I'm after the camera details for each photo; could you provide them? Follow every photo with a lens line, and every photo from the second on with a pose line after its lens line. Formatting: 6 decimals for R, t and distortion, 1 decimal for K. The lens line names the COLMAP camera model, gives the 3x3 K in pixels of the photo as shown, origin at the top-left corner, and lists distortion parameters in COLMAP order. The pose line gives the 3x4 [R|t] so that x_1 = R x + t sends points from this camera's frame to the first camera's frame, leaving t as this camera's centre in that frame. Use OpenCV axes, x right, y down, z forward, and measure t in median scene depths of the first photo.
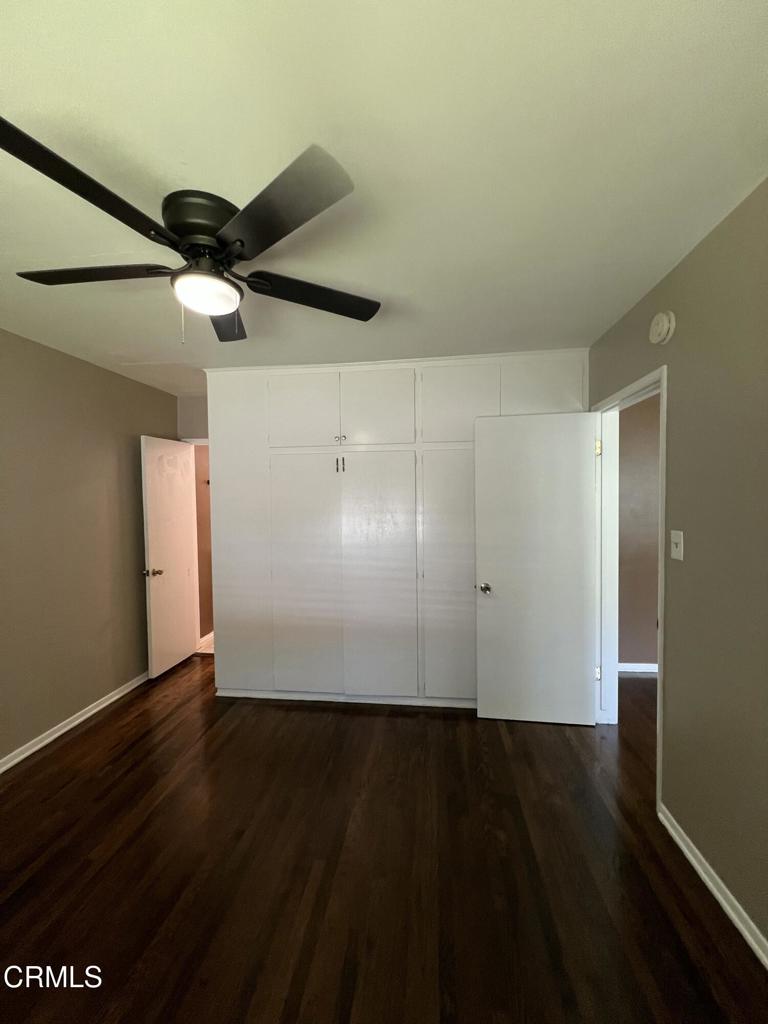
lens RADIAL K [[408.0, 0, 384.5], [0, 408.0, 512.8], [0, 0, 1]] dist [-0.000872, 0.000266]
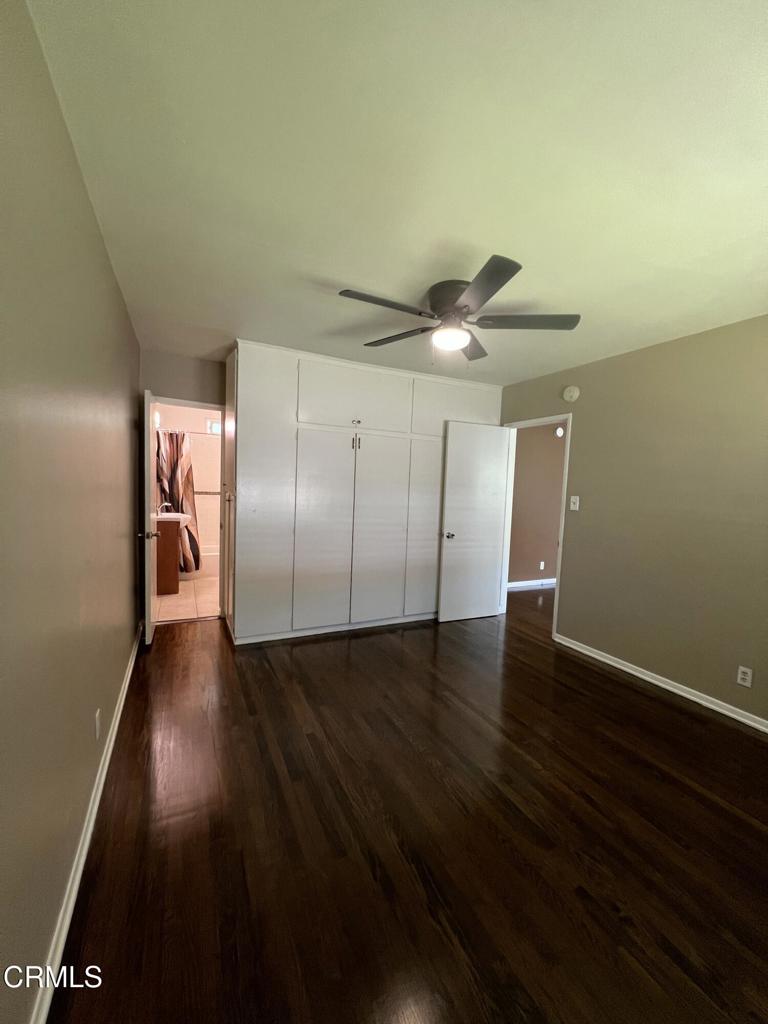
lens RADIAL K [[408.0, 0, 379.9], [0, 408.0, 515.8], [0, 0, 1]] dist [-0.000872, 0.000266]
pose [[0.836276, 0.000866, 0.548308, -0.769633], [-0.029358, 0.998635, 0.043200, 0.052037], [-0.547522, -0.052224, 0.835160, -0.111978]]
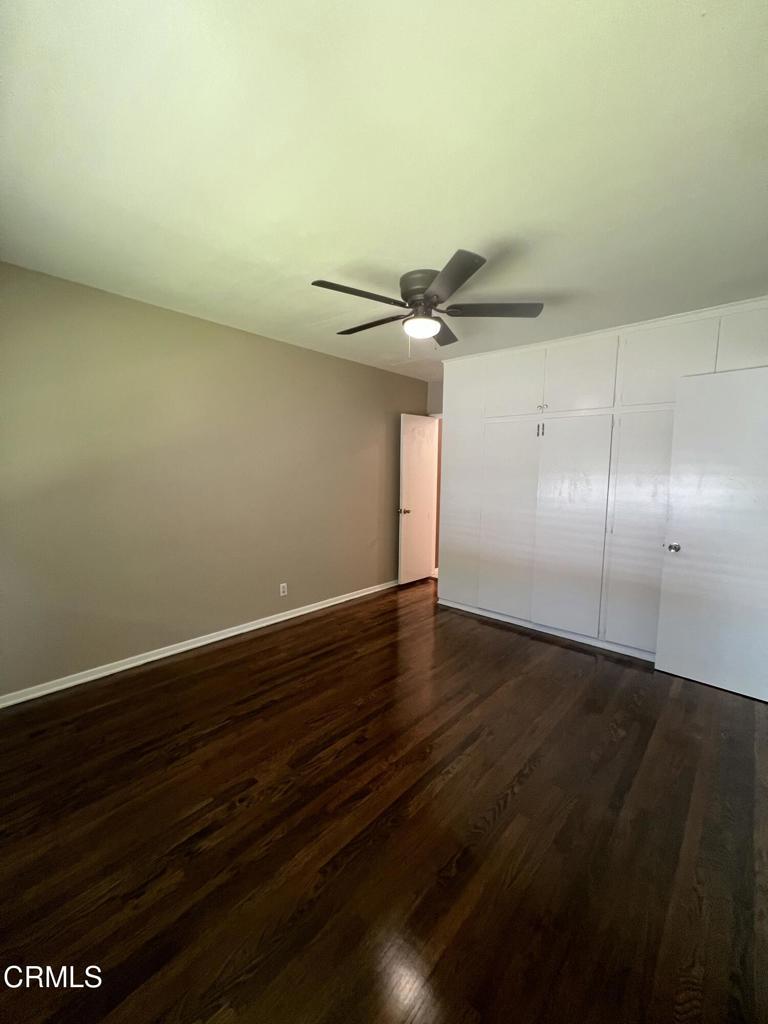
lens RADIAL K [[408.0, 0, 385.6], [0, 408.0, 515.6], [0, 0, 1]] dist [-0.000872, 0.000266]
pose [[0.818442, 0.087470, -0.567893, 0.224014], [-0.045700, 0.995123, 0.087412, 0.047558], [0.572769, -0.045589, 0.818448, -0.240511]]
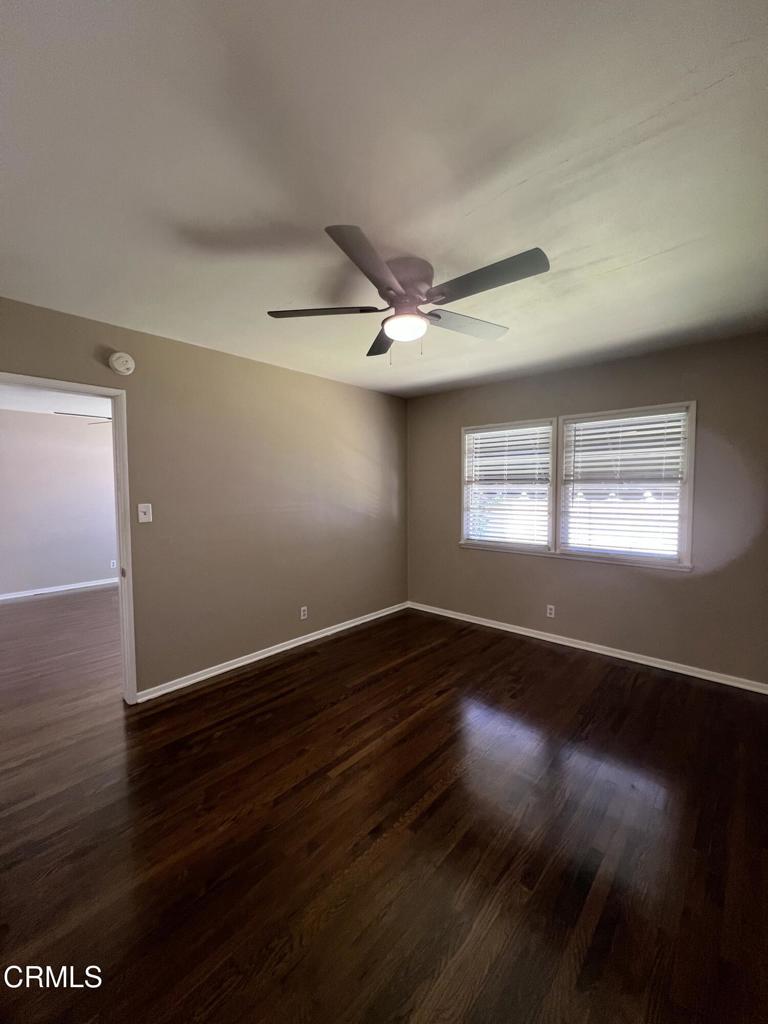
lens RADIAL K [[408.0, 0, 385.0], [0, 408.0, 511.3], [0, 0, 1]] dist [-0.000872, 0.000266]
pose [[-0.822393, -0.012784, 0.568776, -0.585811], [0.038863, 0.996150, 0.078581, -0.009289], [-0.567591, 0.086728, -0.818730, 1.106909]]
